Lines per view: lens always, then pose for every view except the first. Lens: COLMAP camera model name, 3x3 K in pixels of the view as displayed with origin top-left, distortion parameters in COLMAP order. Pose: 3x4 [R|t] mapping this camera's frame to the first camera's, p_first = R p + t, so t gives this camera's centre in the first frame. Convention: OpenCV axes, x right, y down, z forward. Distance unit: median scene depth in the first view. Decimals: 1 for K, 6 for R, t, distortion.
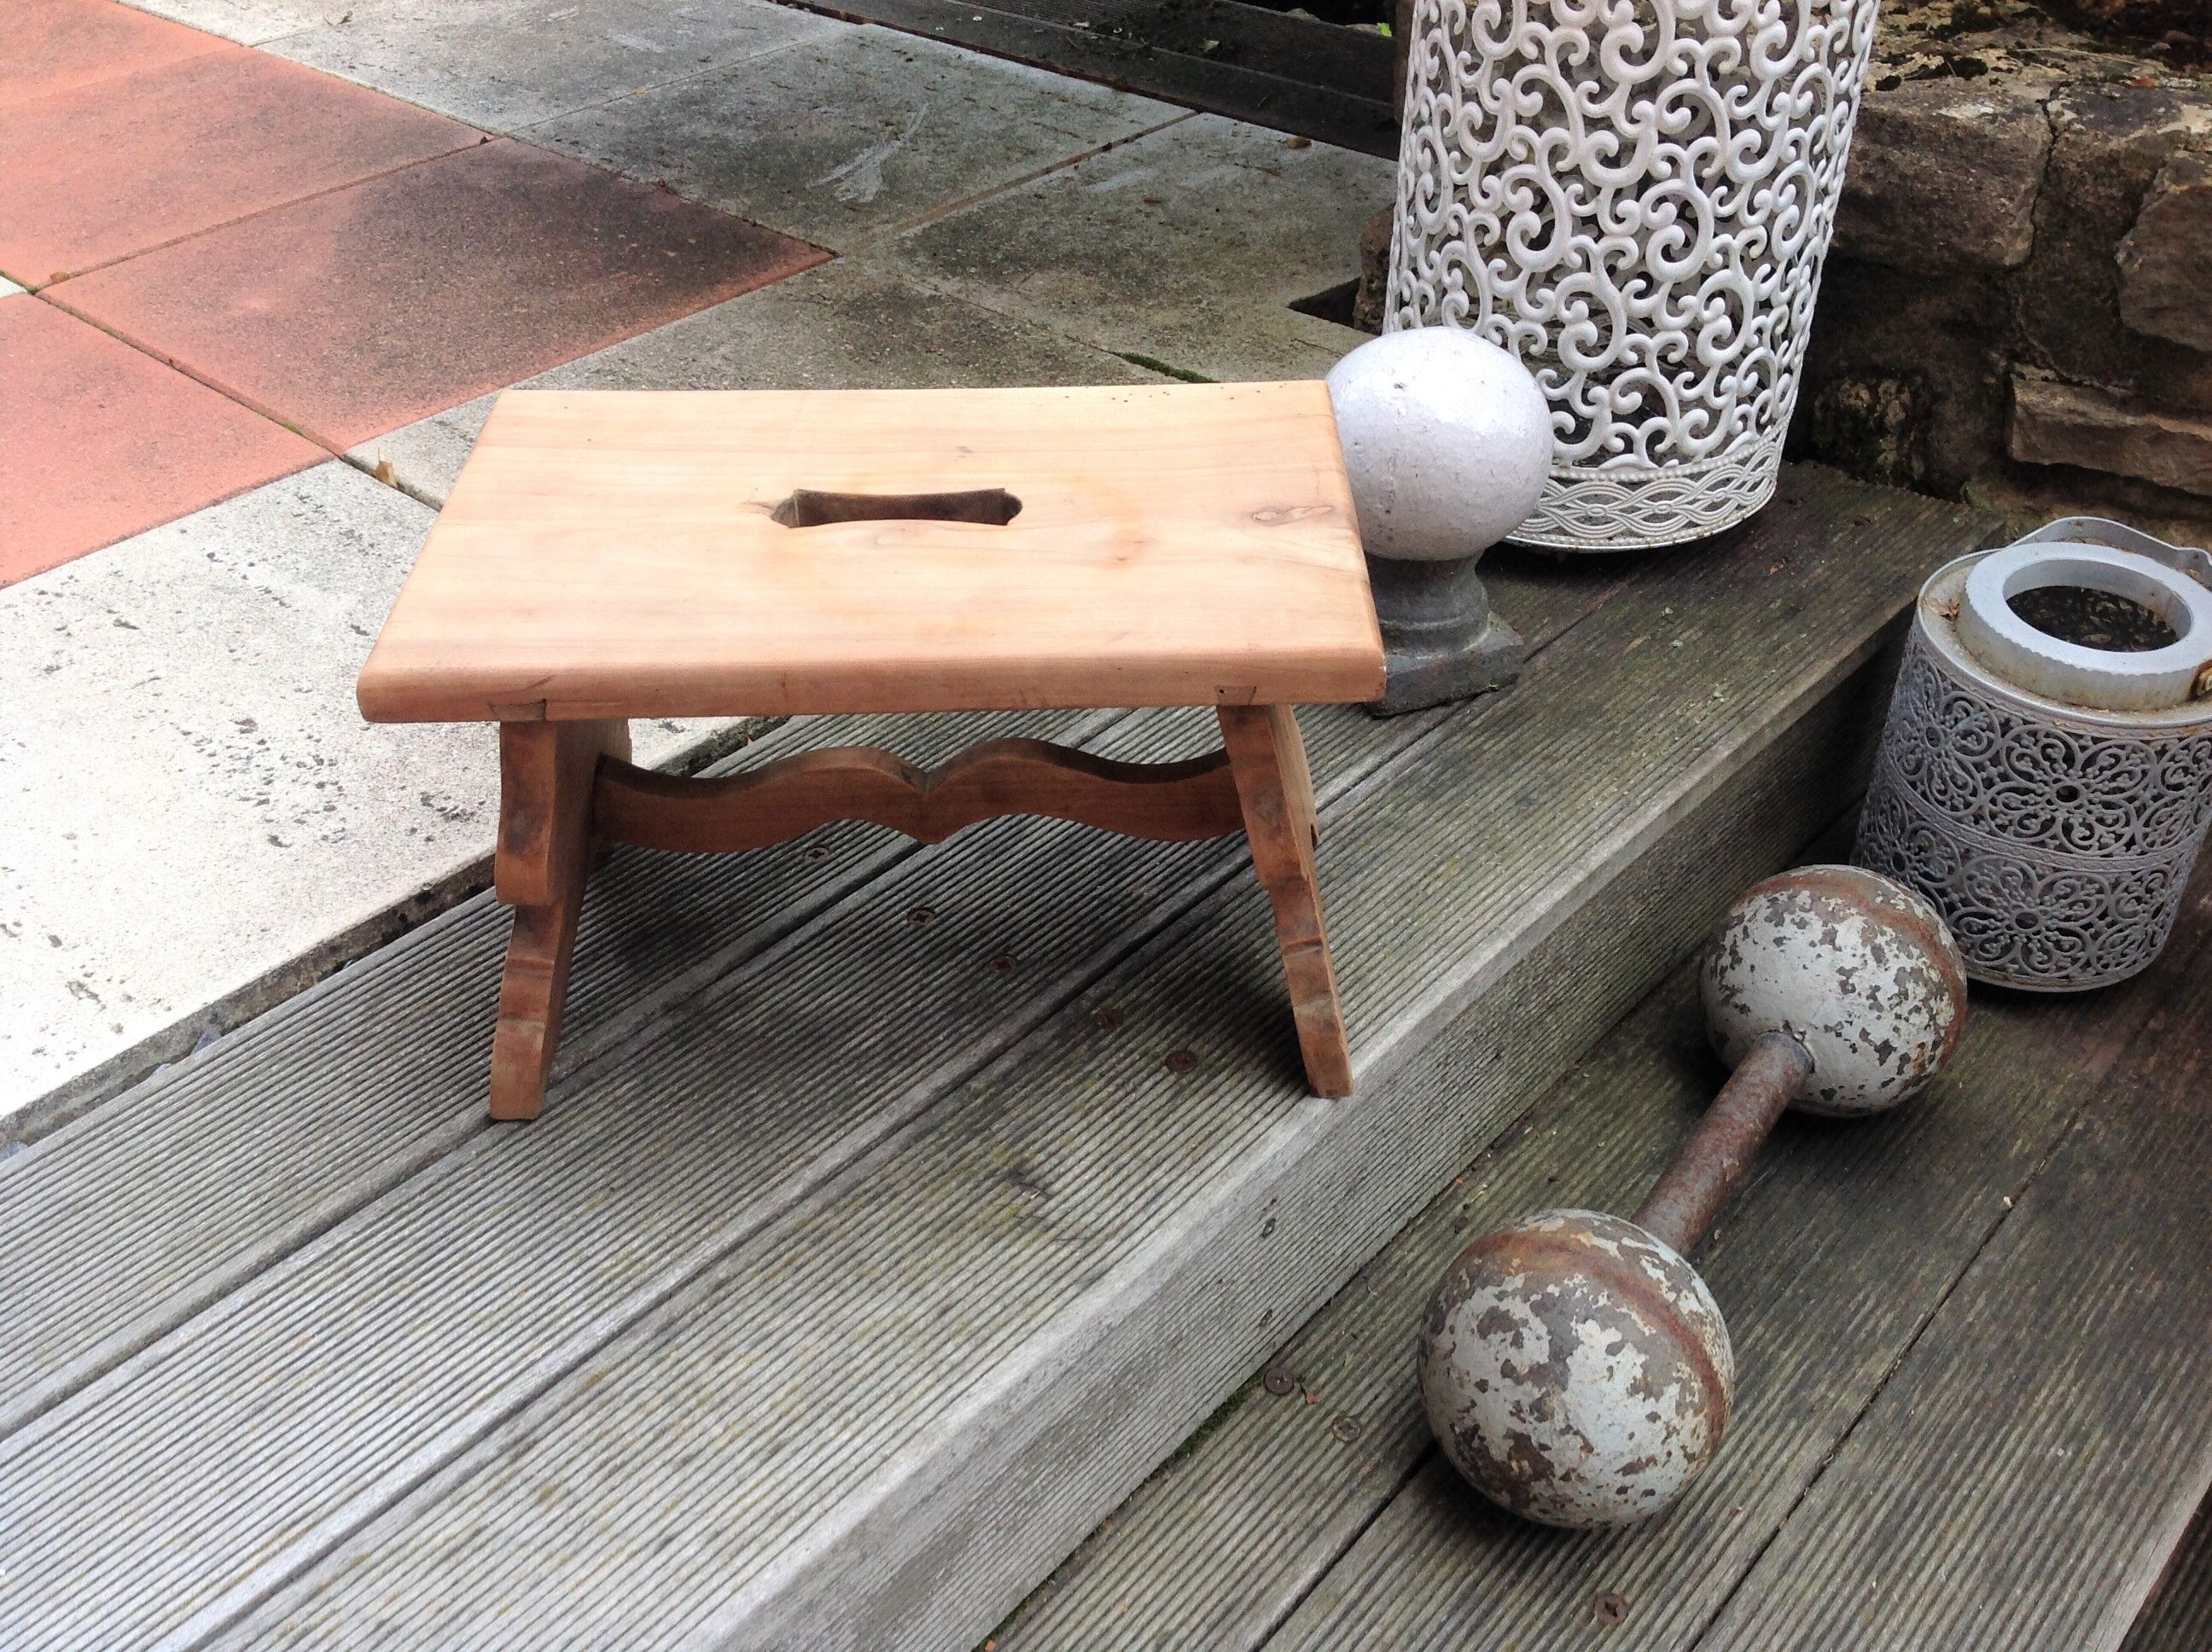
lens RADIAL K [[2098.2, 0, 1106.0], [0, 2098.2, 826.0], [0, 0, 1]] dist [0.108753, -0.254341]
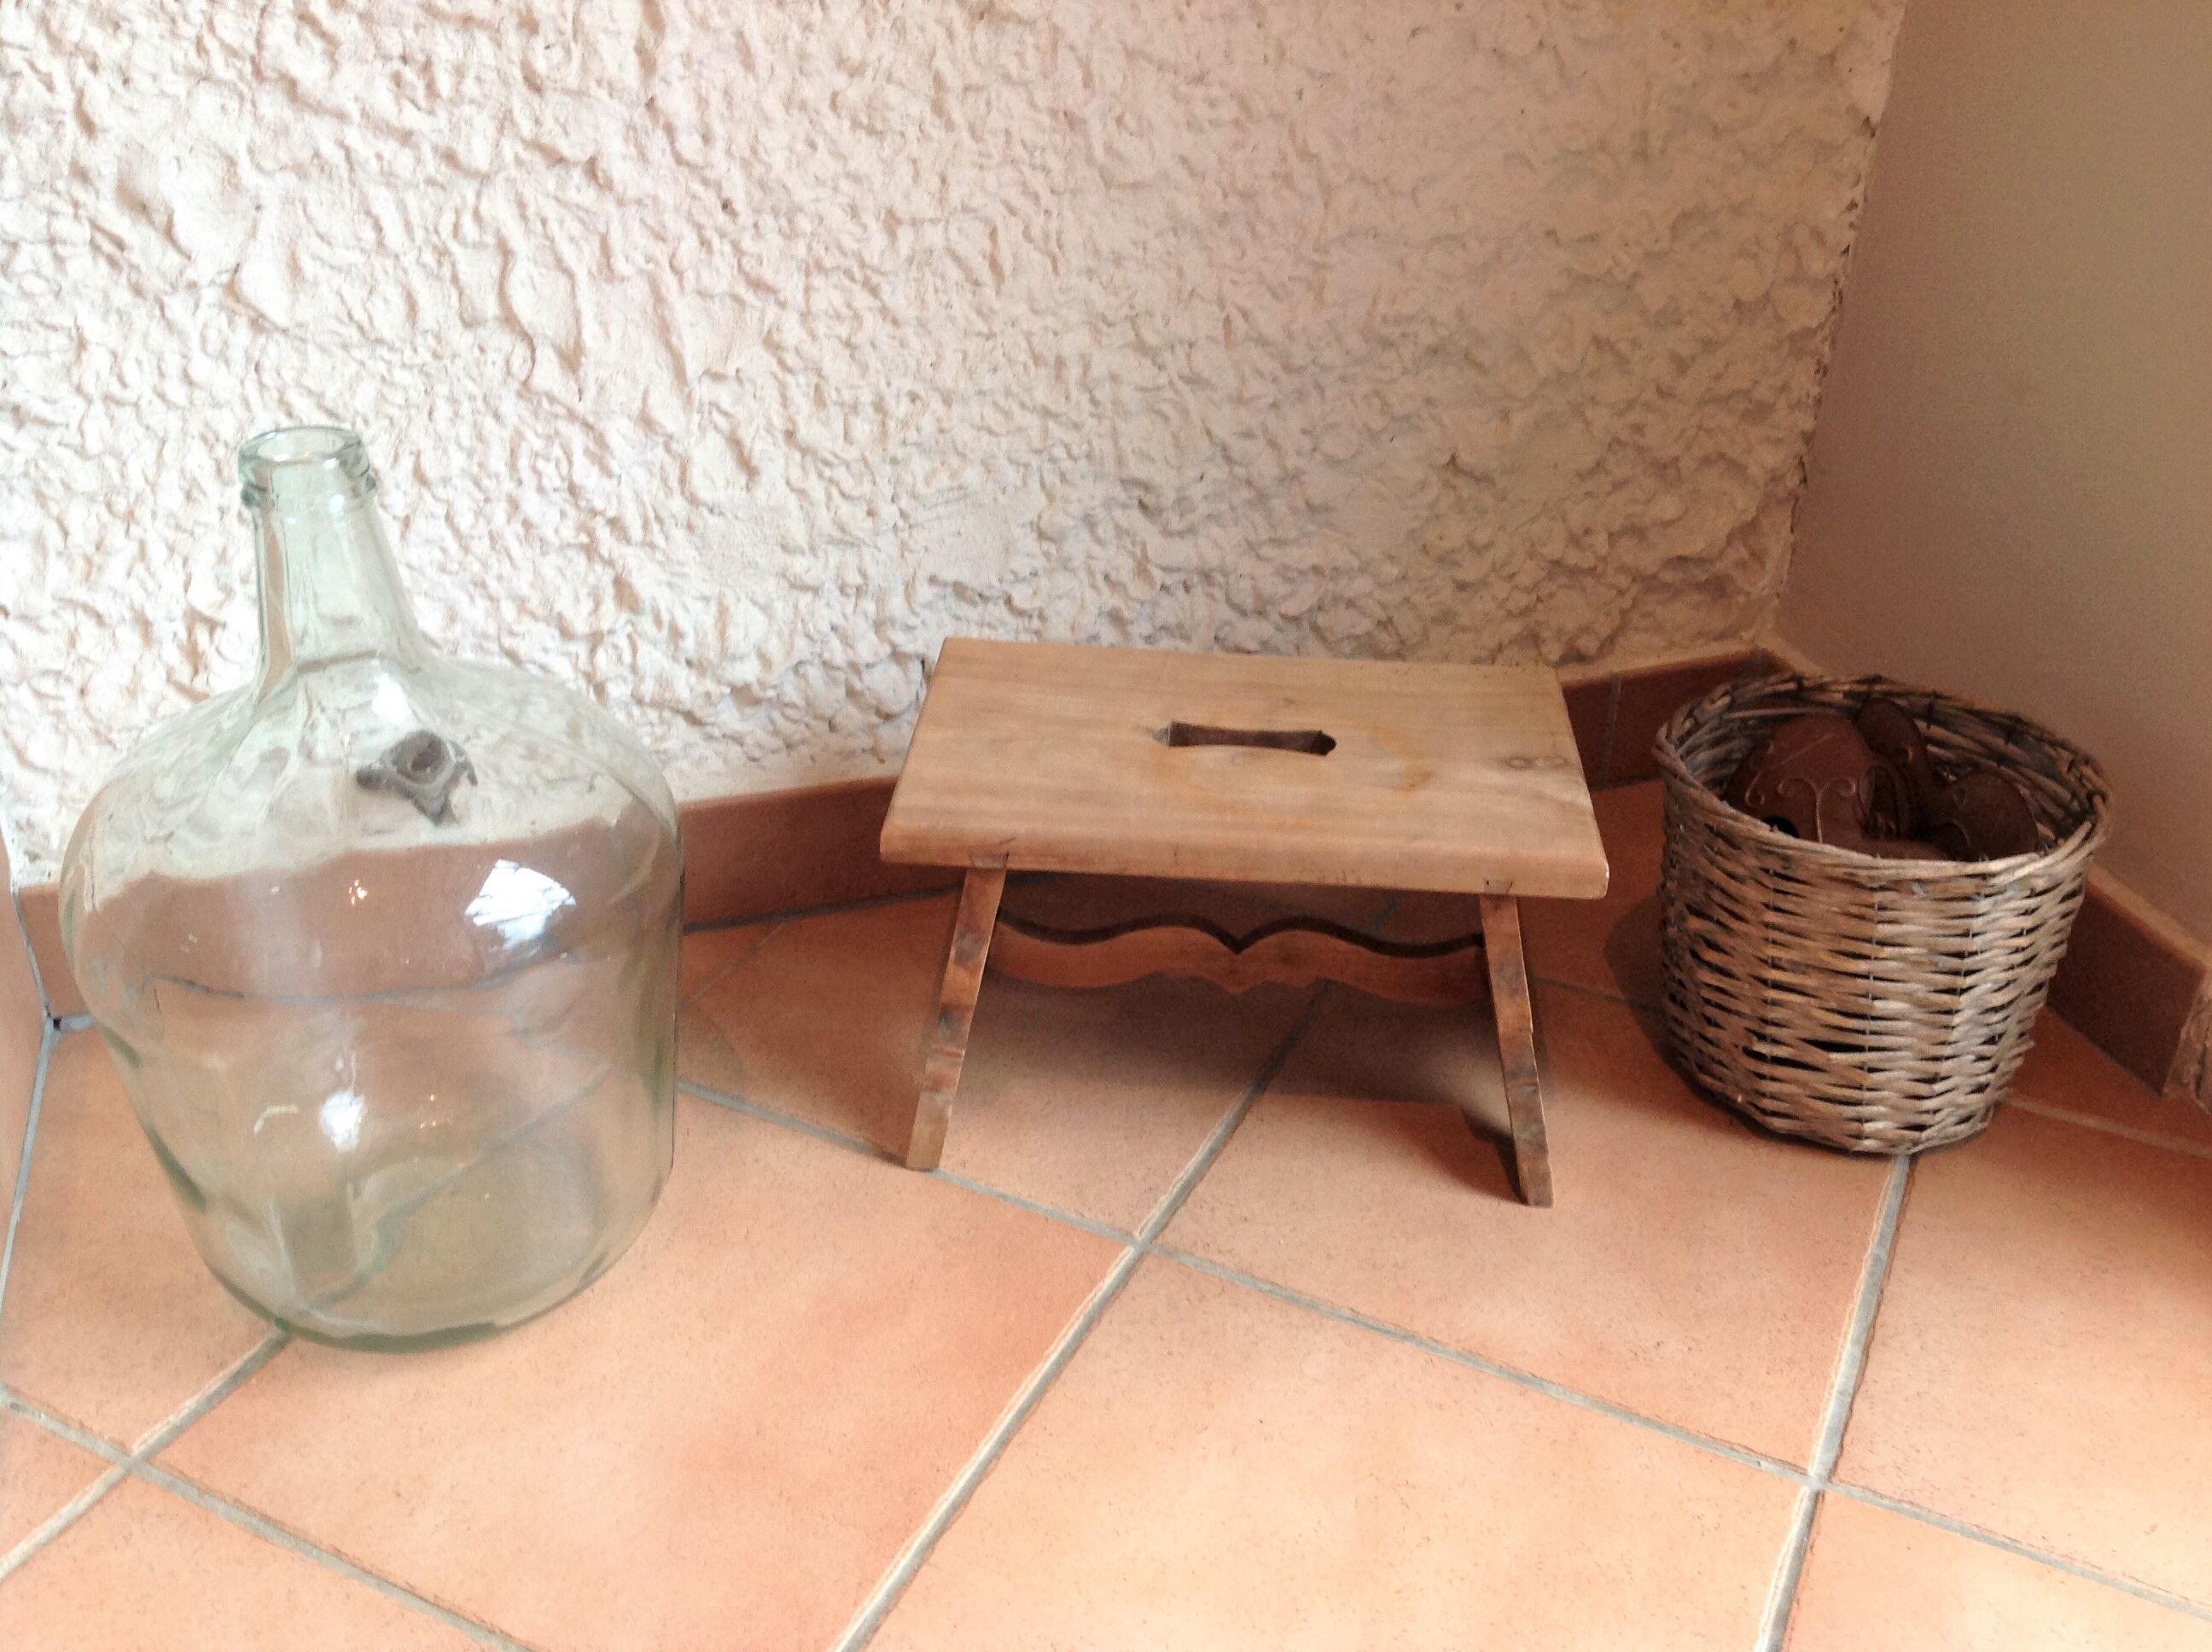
lens RADIAL K [[2098.2, 0, 1106.0], [0, 2098.2, 826.0], [0, 0, 1]] dist [0.108753, -0.254341]
pose [[0.996071, 0.073774, -0.048980, -0.121379], [-0.079177, 0.989670, -0.119520, 0.079013], [0.039656, 0.122928, 0.991623, -0.368724]]
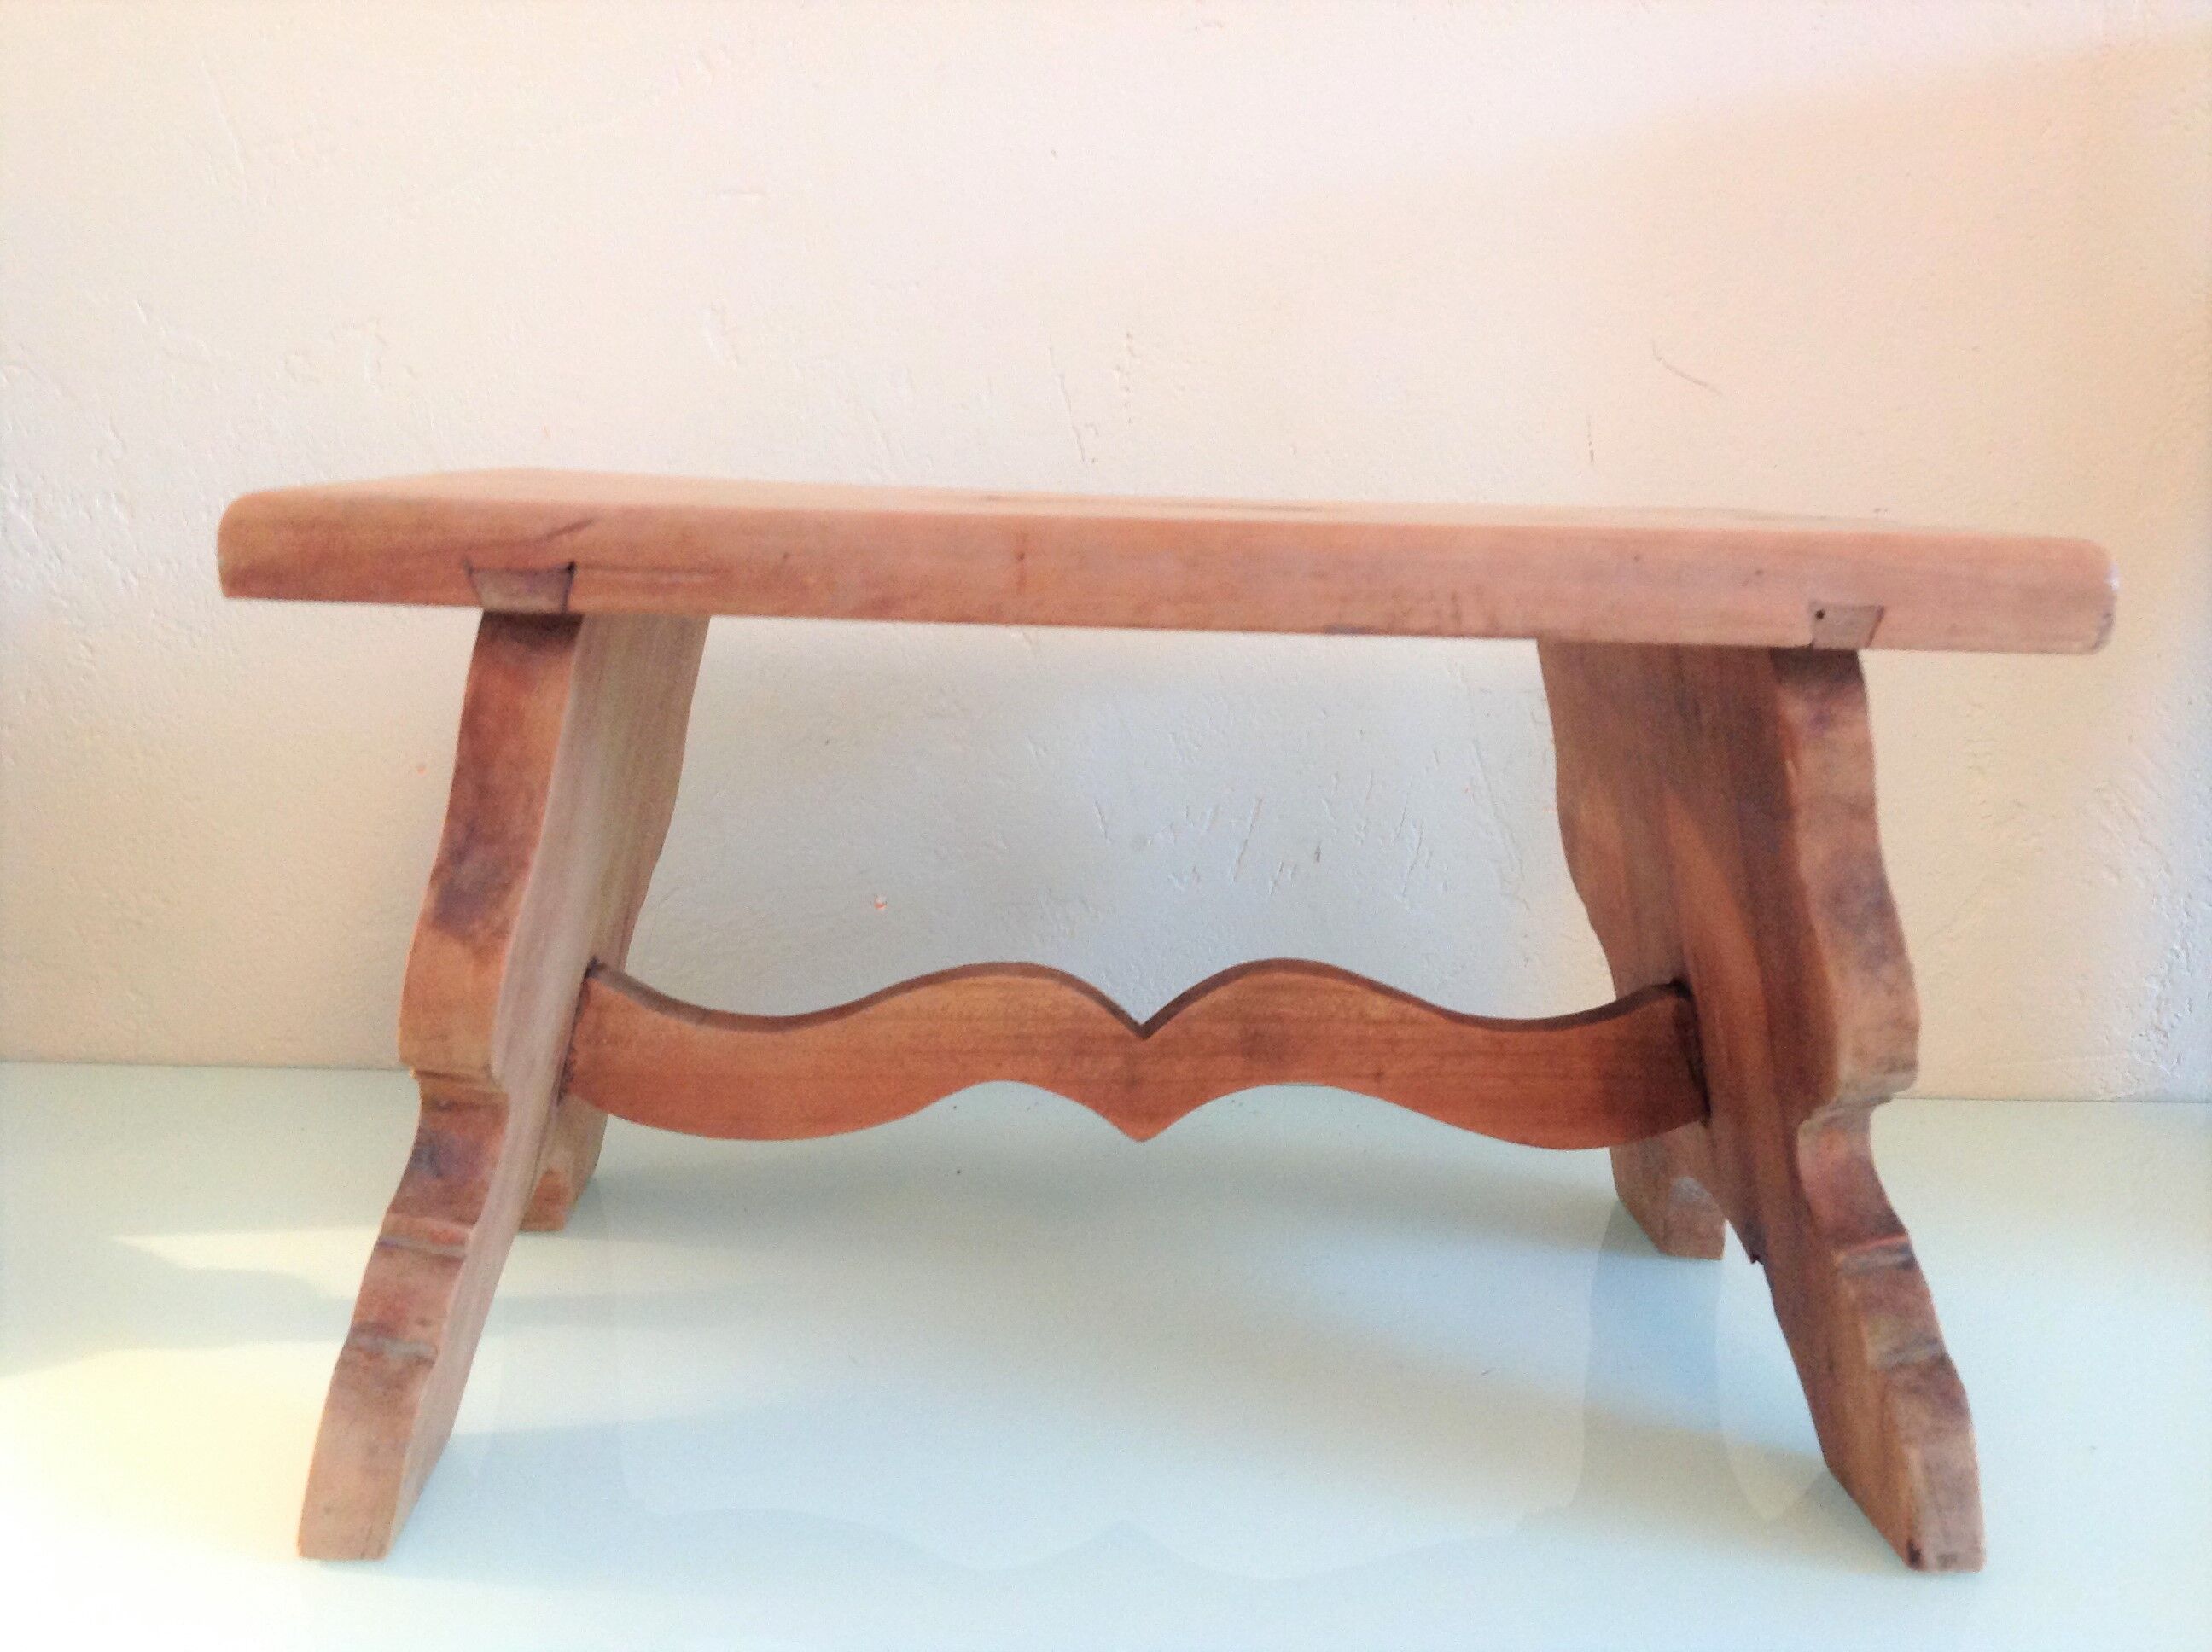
lens RADIAL K [[2098.2, 0, 1106.0], [0, 2098.2, 826.0], [0, 0, 1]] dist [0.108753, -0.254341]
pose [[0.998086, 0.050327, 0.035943, -0.134848], [-0.029433, 0.897694, -0.439635, 0.212916], [-0.054391, 0.437735, 0.897457, 0.497186]]
